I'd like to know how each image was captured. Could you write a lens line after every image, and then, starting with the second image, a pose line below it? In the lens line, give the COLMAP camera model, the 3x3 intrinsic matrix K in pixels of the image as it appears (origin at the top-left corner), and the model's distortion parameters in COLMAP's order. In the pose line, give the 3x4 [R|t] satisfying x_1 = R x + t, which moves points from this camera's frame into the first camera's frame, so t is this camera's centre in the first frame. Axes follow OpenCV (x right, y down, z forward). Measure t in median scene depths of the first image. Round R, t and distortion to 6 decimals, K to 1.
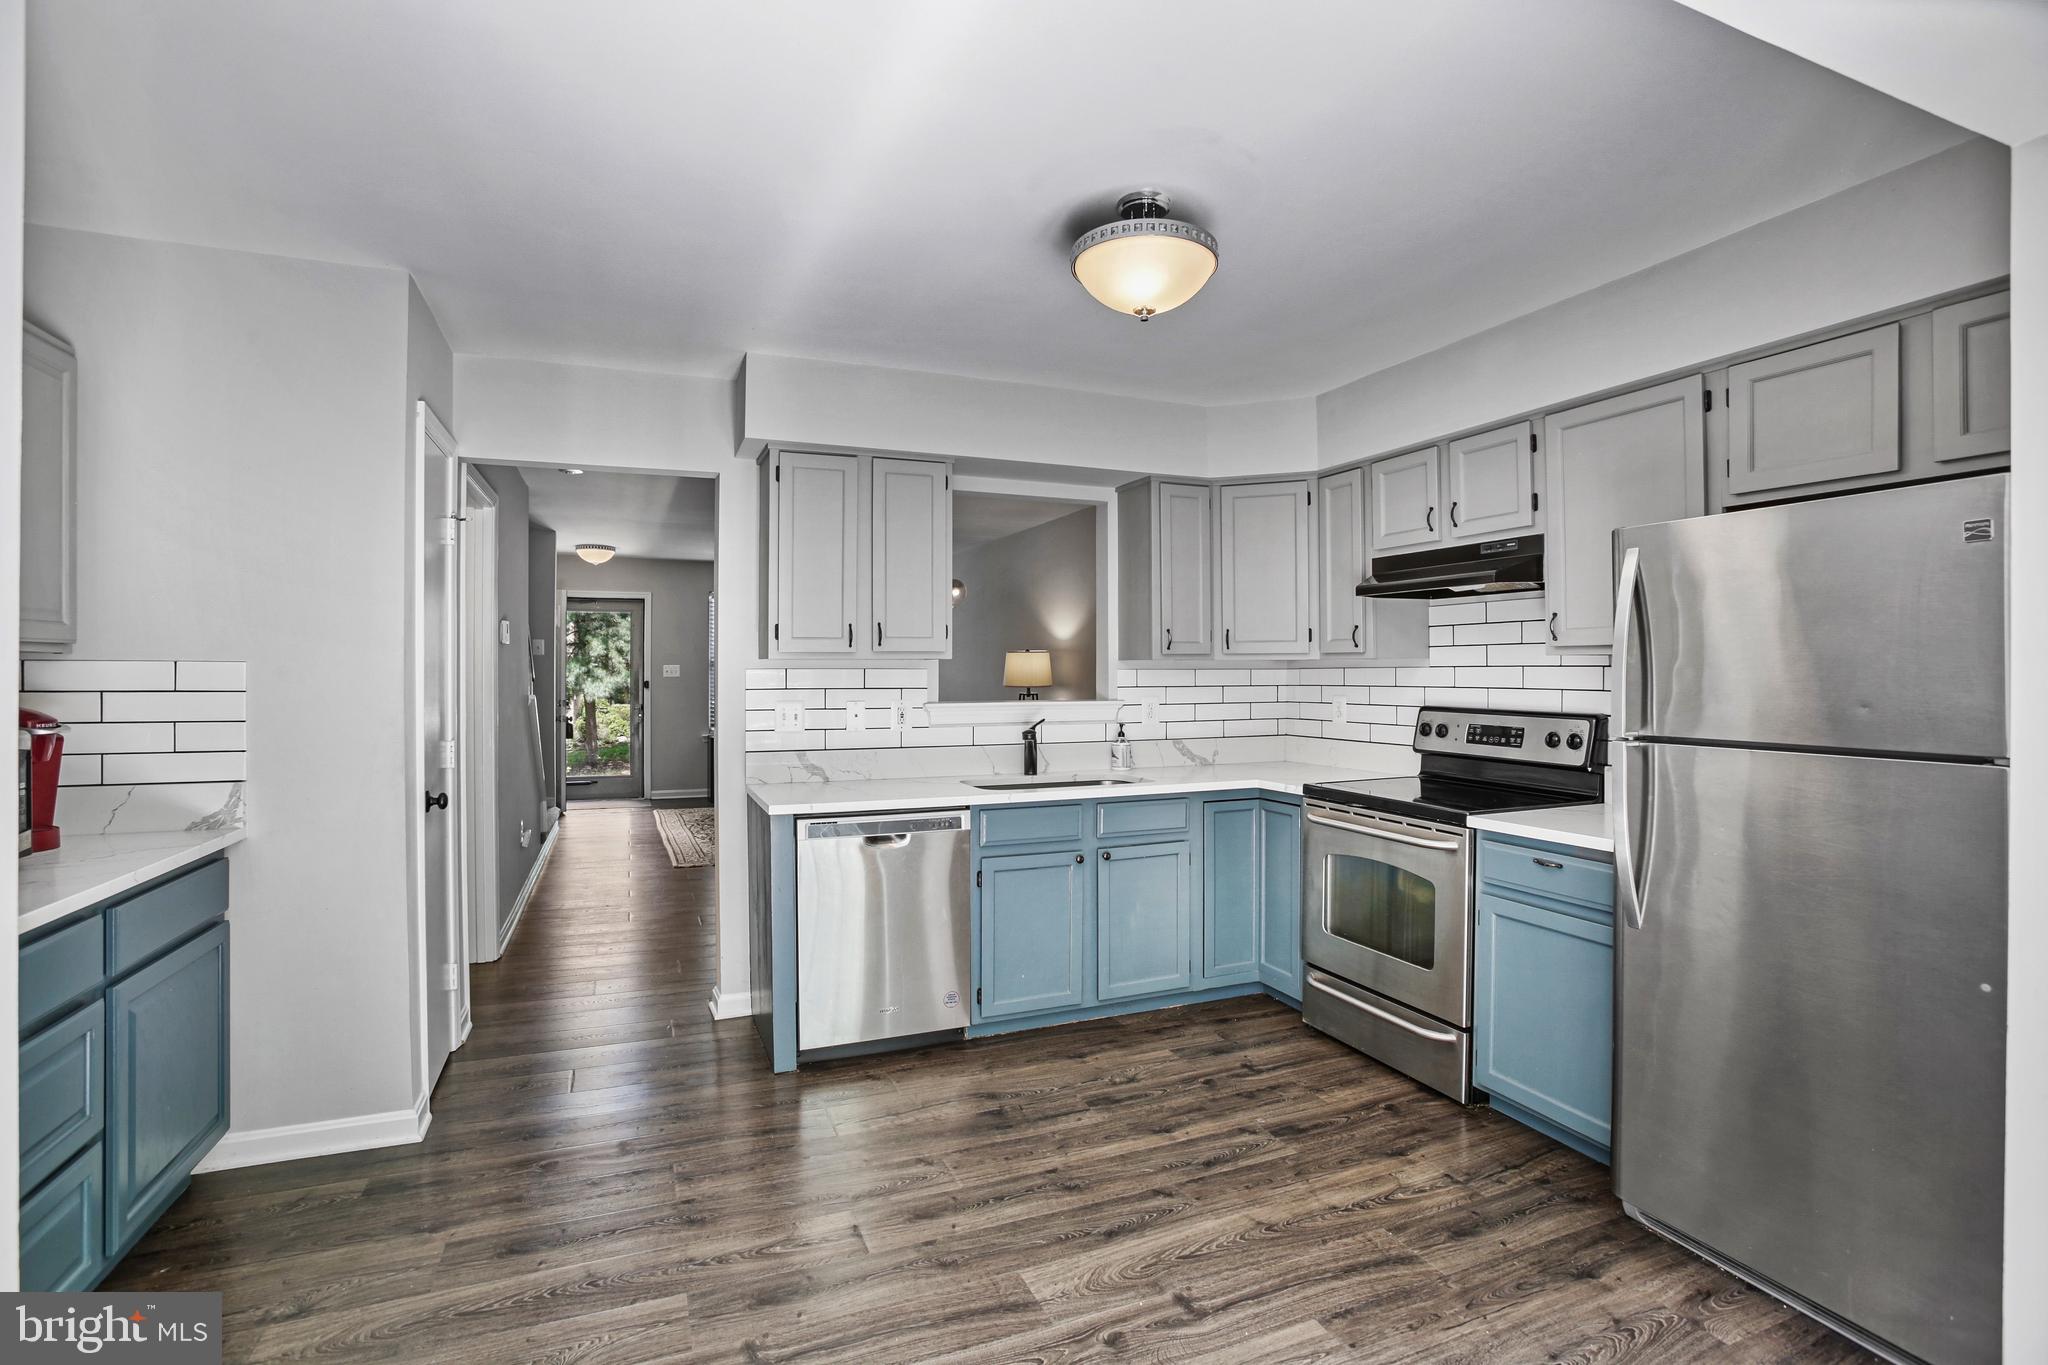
lens RADIAL K [[959.4, 0, 1024.0], [0, 959.4, 682.5], [0, 0, 1]] dist [-0.059950, 0.026807]
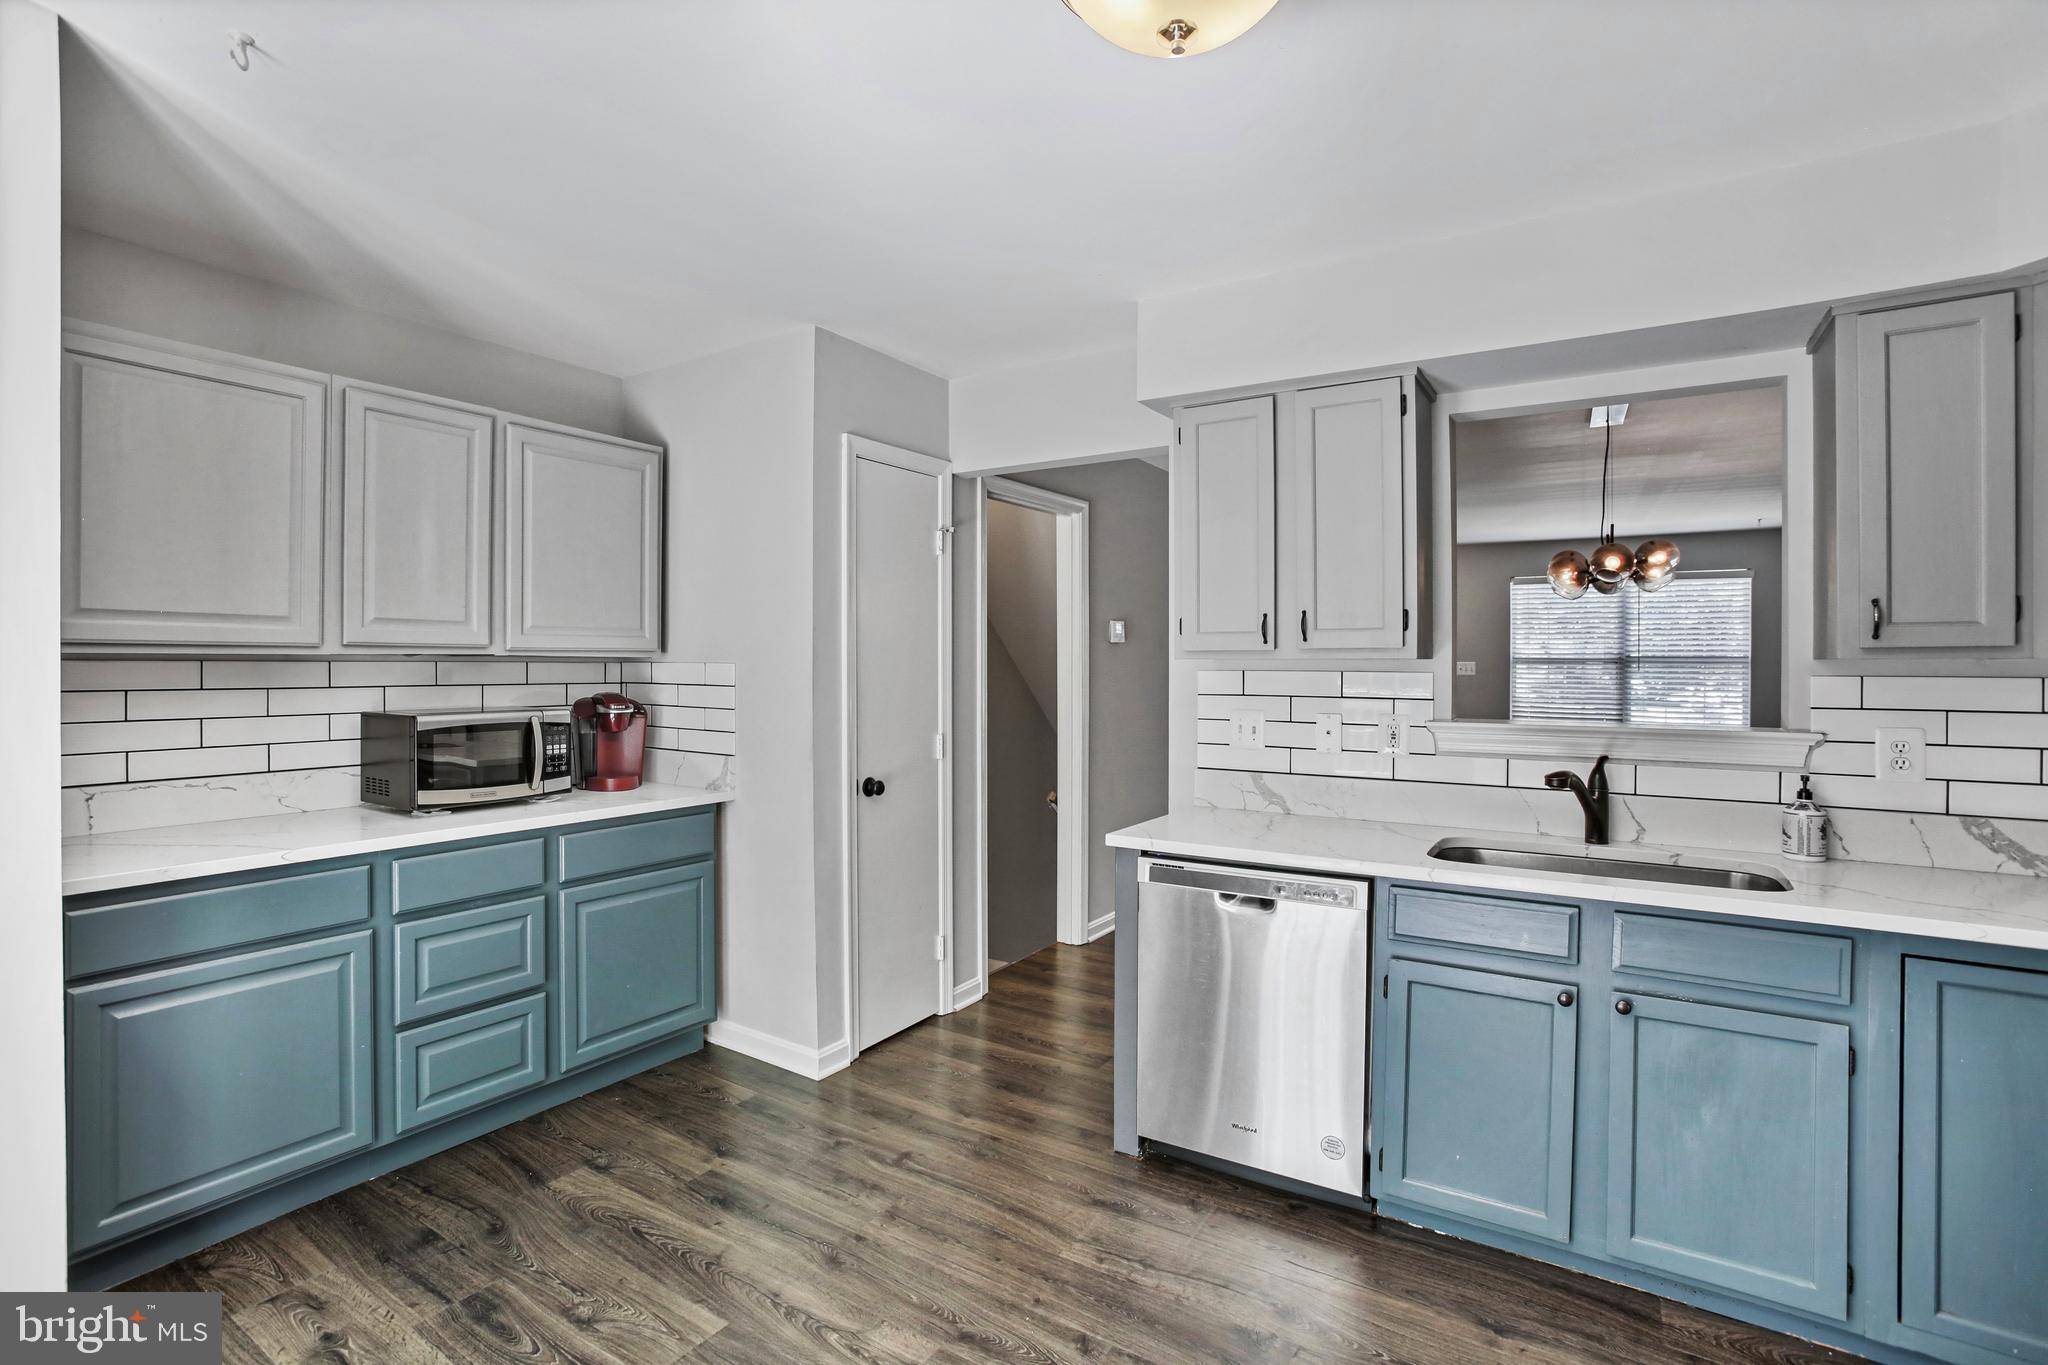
lens RADIAL K [[959.4, 0, 1024.0], [0, 959.4, 682.5], [0, 0, 1]] dist [-0.059950, 0.026807]
pose [[0.576236, 0.013046, -0.817179, 0.313007], [-0.018812, 0.999819, 0.002697, -0.002916], [0.817067, 0.013819, 0.576377, 0.373172]]
